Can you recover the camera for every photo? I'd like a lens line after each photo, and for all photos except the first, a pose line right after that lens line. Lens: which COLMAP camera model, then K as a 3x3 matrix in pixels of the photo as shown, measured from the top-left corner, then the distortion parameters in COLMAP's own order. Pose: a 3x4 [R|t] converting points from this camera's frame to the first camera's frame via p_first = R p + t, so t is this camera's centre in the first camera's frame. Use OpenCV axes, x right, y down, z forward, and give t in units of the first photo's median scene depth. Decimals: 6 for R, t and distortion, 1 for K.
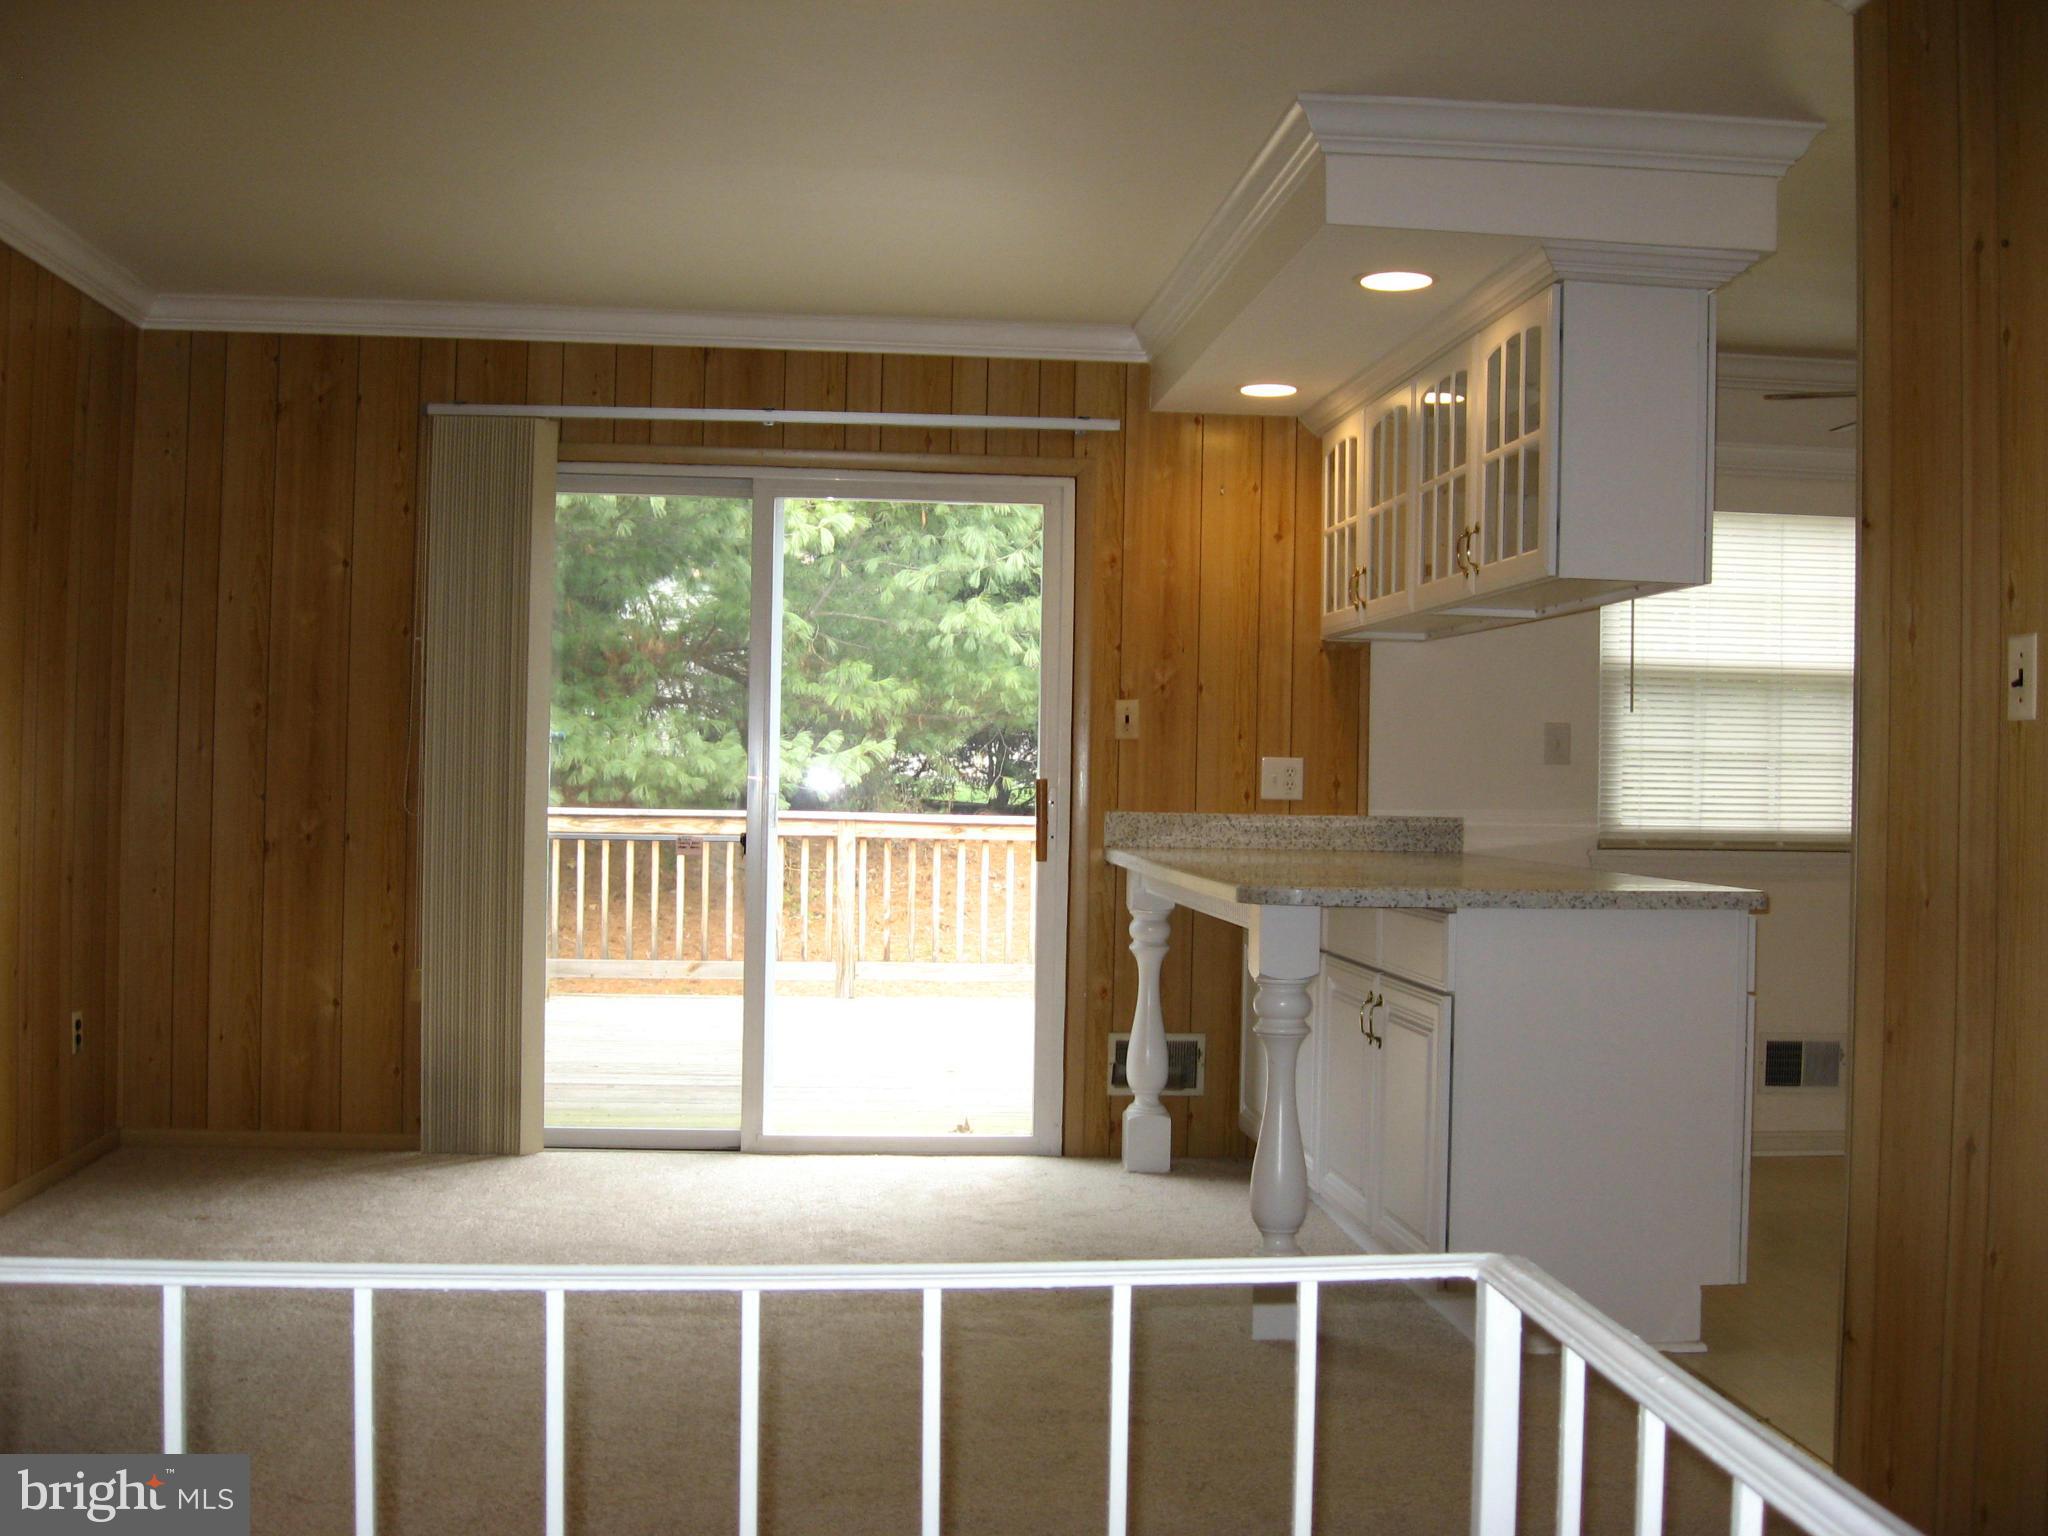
lens RADIAL K [[2136.9, 0, 1023.1], [0, 2136.9, 775.1], [0, 0, 1]] dist [-0.138727, 0.071883]
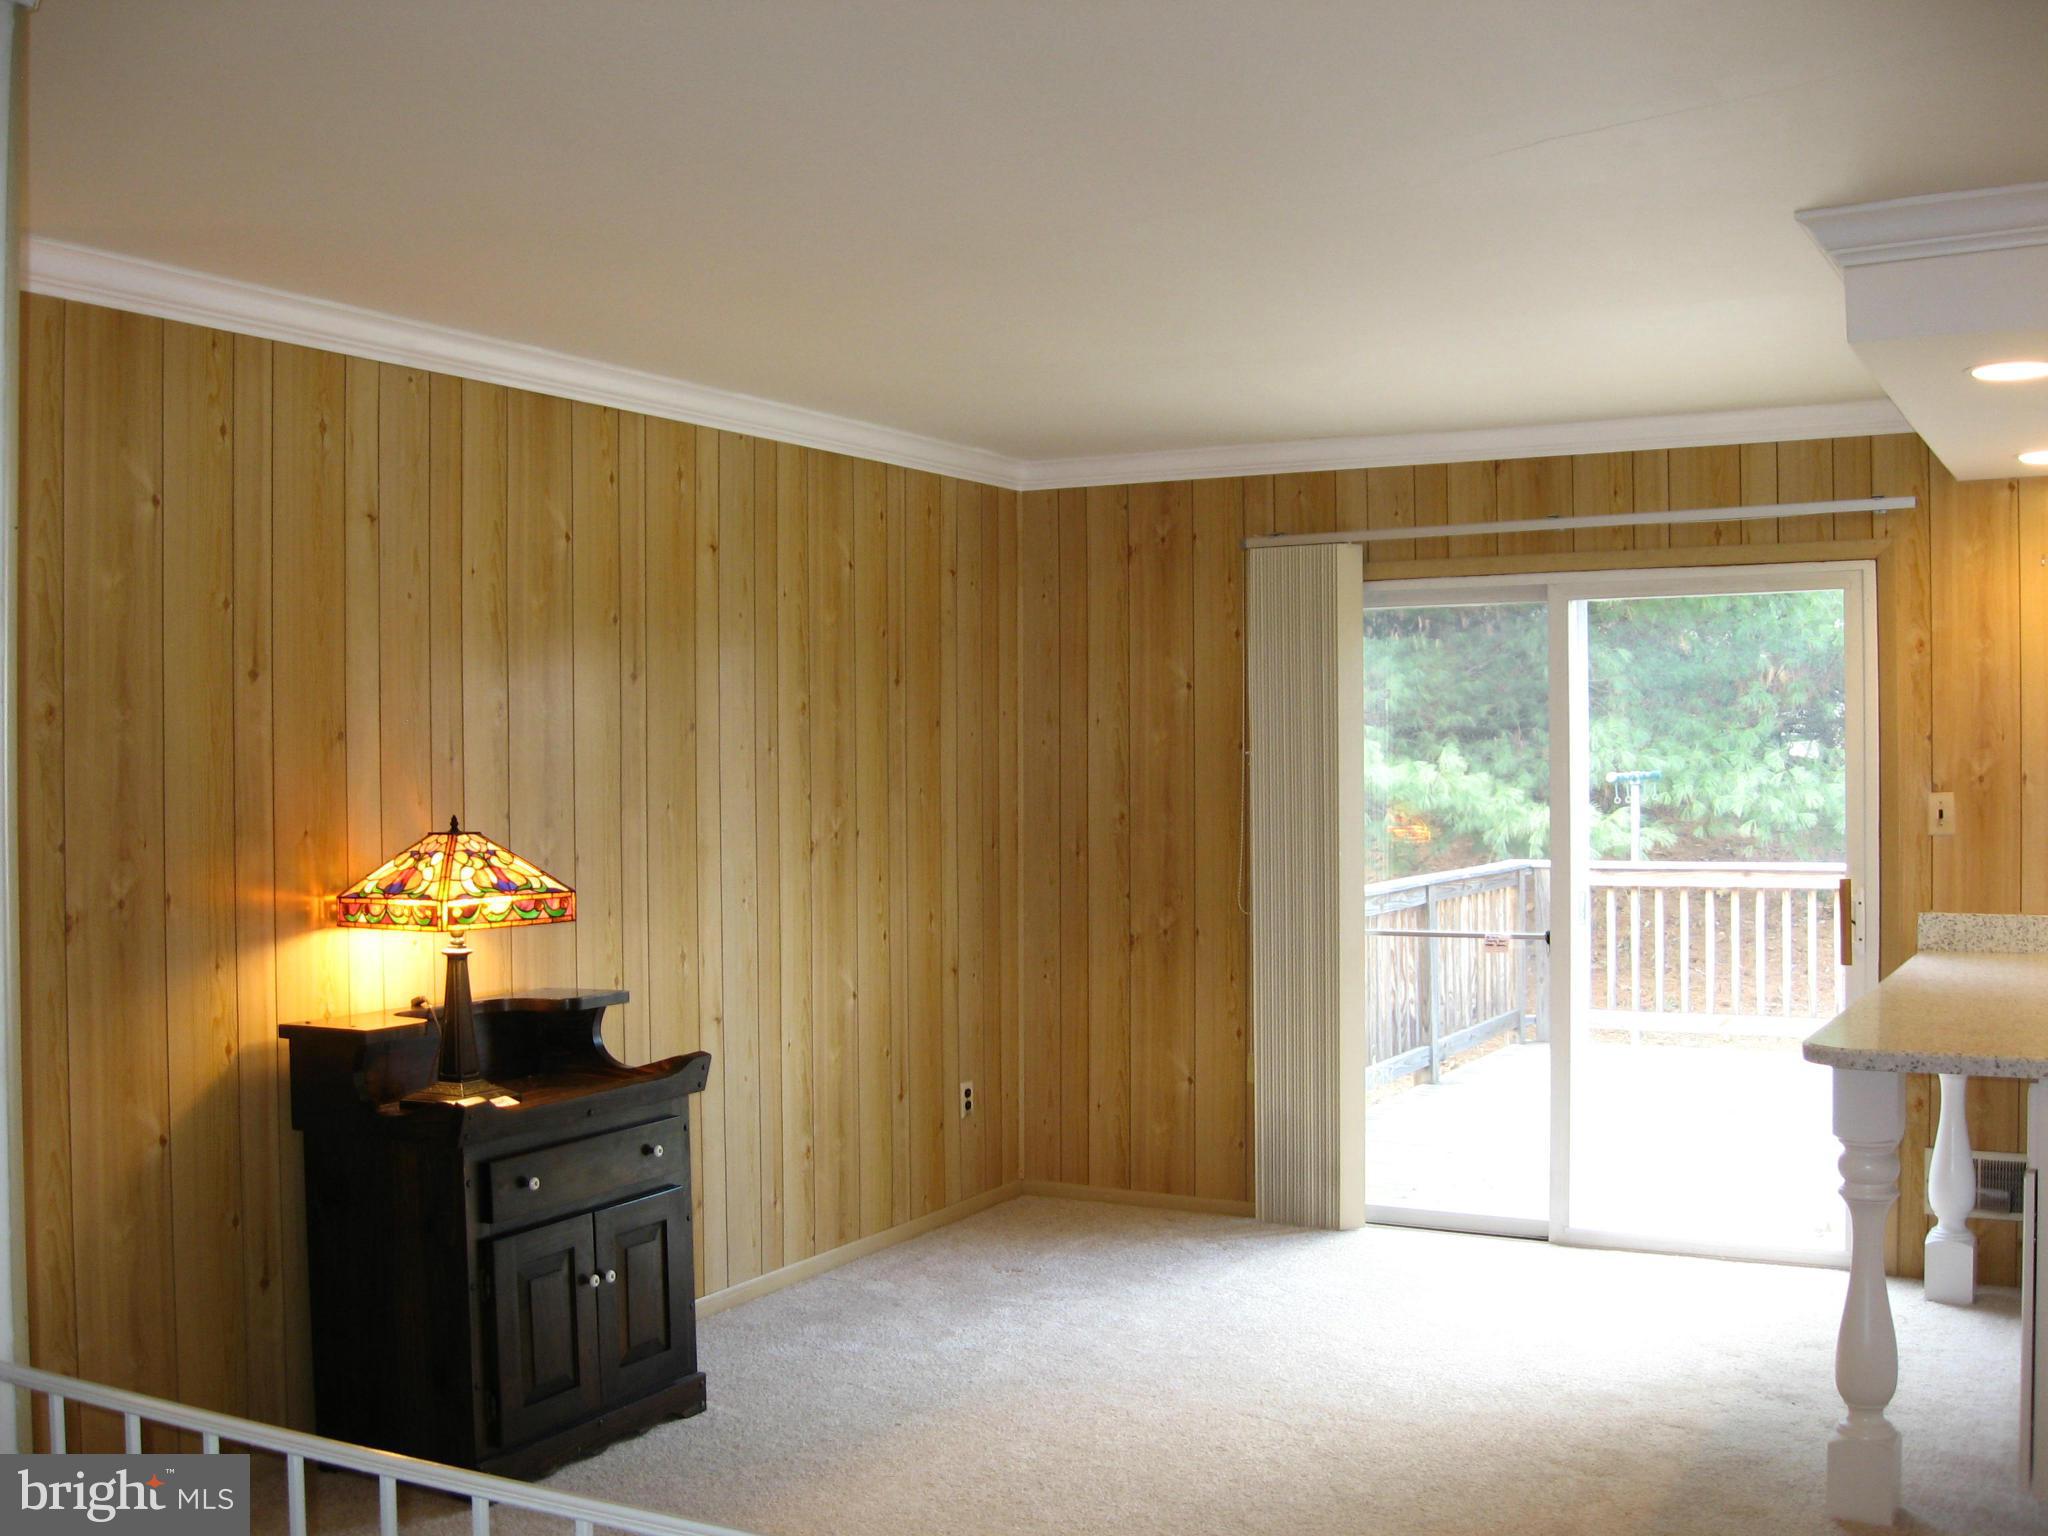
lens RADIAL K [[2136.9, 0, 1023.1], [0, 2136.9, 775.1], [0, 0, 1]] dist [-0.138727, 0.071883]
pose [[0.823379, -0.022893, -0.567030, 0.239496], [0.024093, 0.999695, -0.005376, -0.048639], [0.566980, -0.009235, 0.823680, 0.020589]]
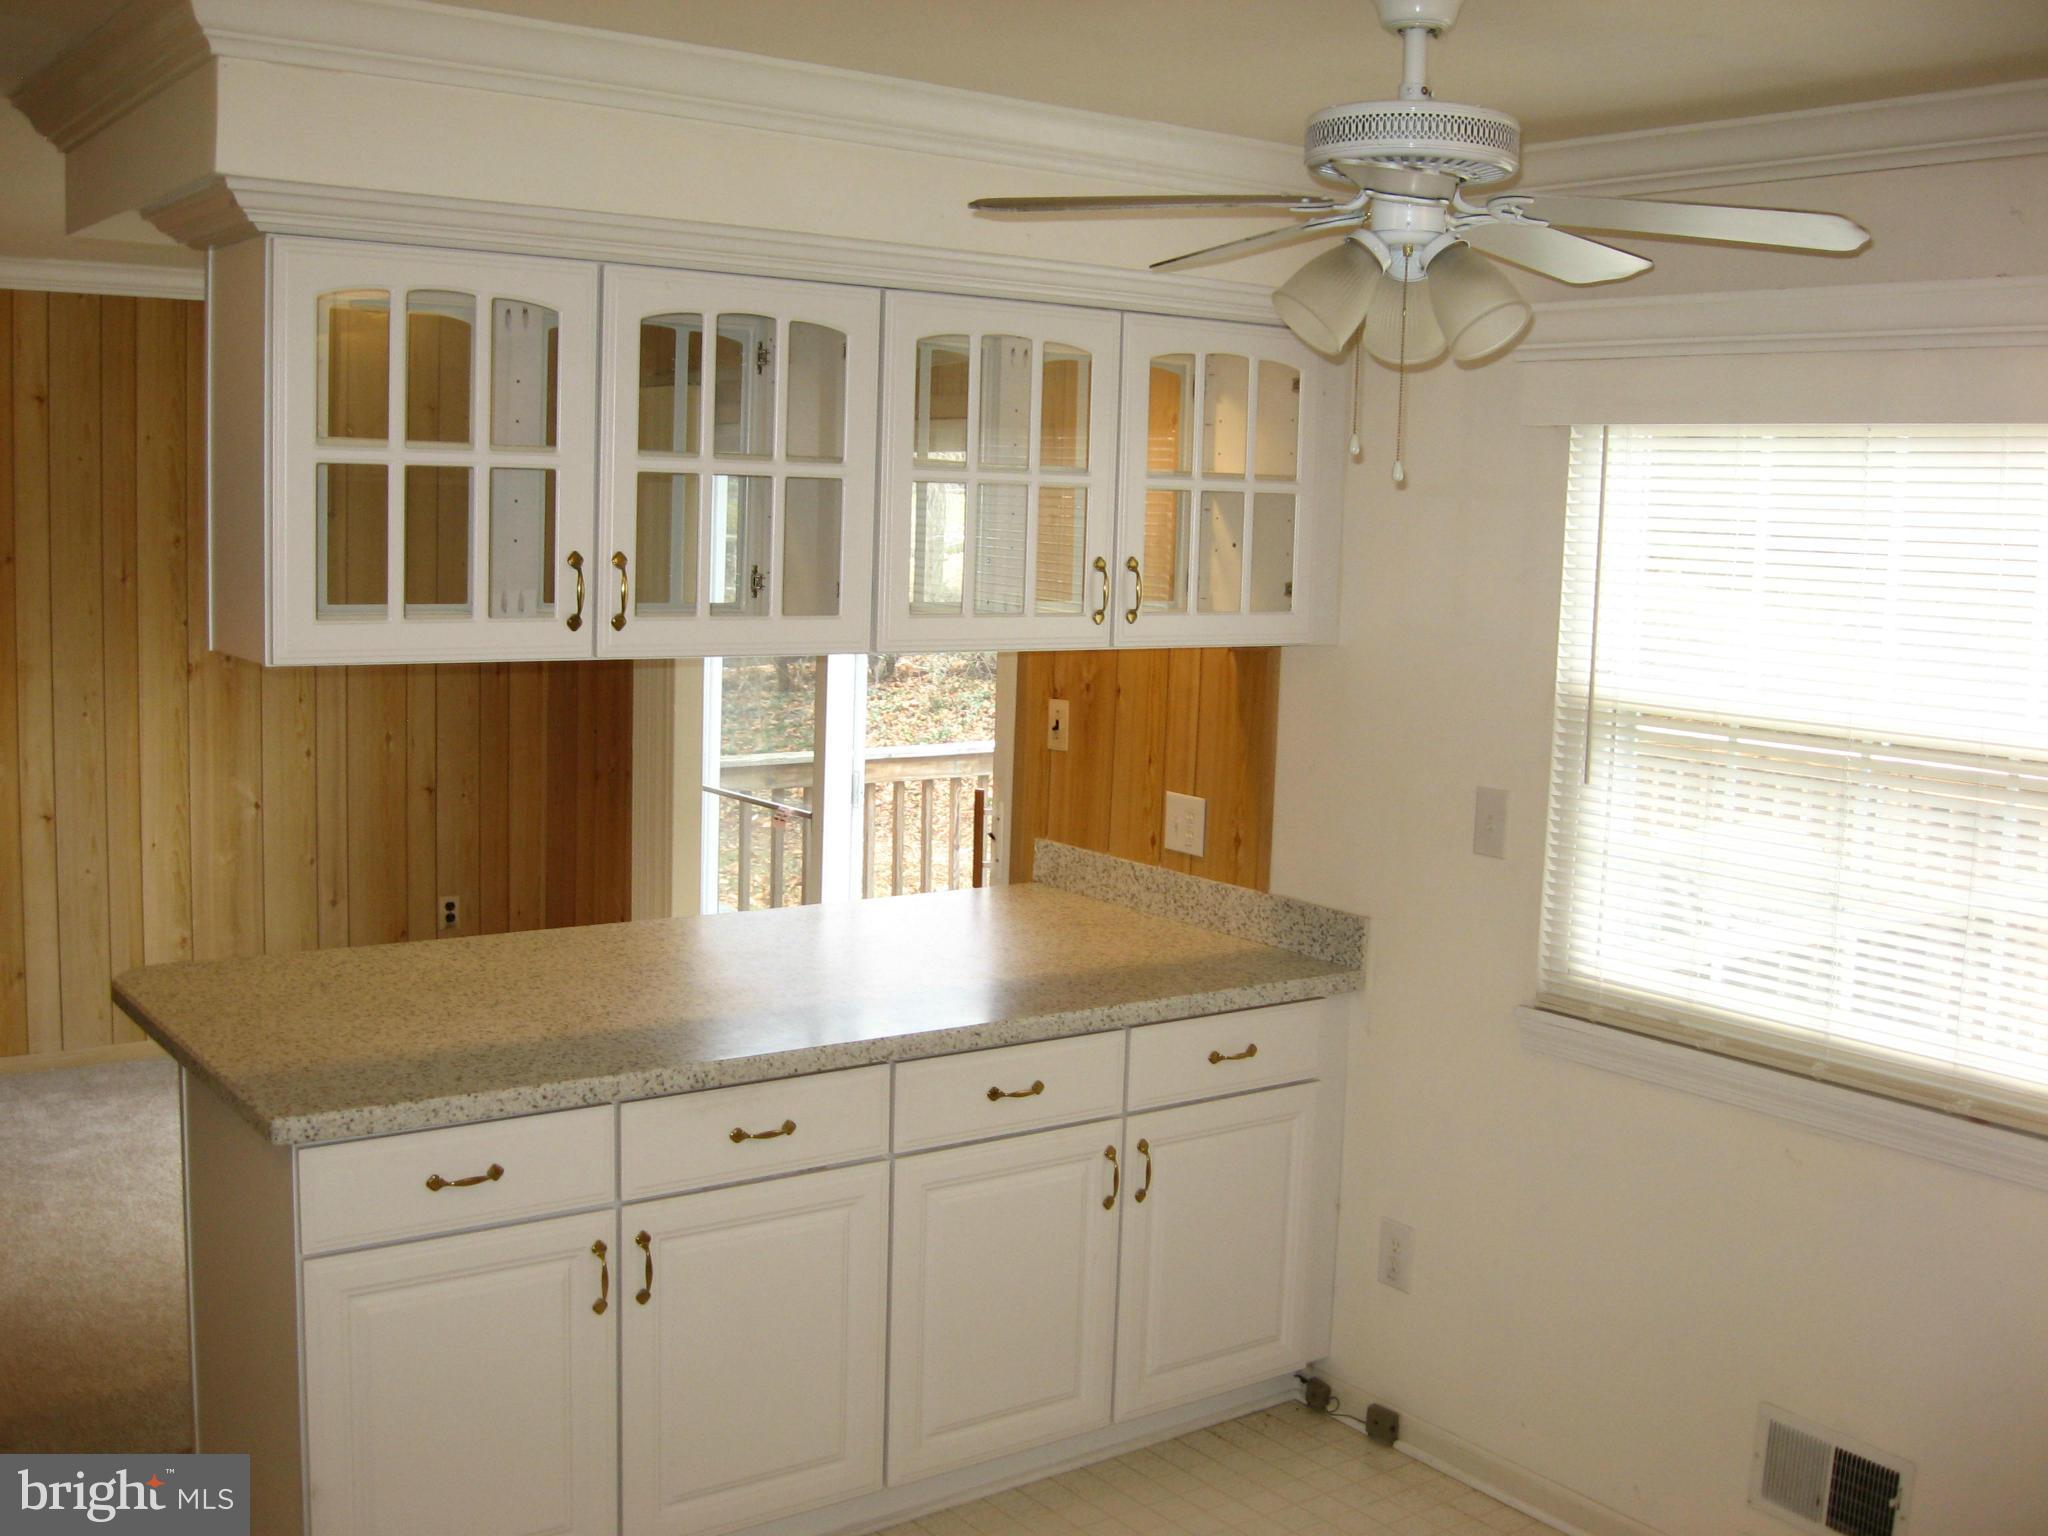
lens RADIAL K [[2136.9, 0, 1023.1], [0, 2136.9, 775.1], [0, 0, 1]] dist [-0.138727, 0.071883]
pose [[0.508981, 0.104513, -0.854409, 0.727405], [-0.023108, 0.993903, 0.107811, -0.093770], [0.860467, -0.035131, 0.508293, 0.597899]]
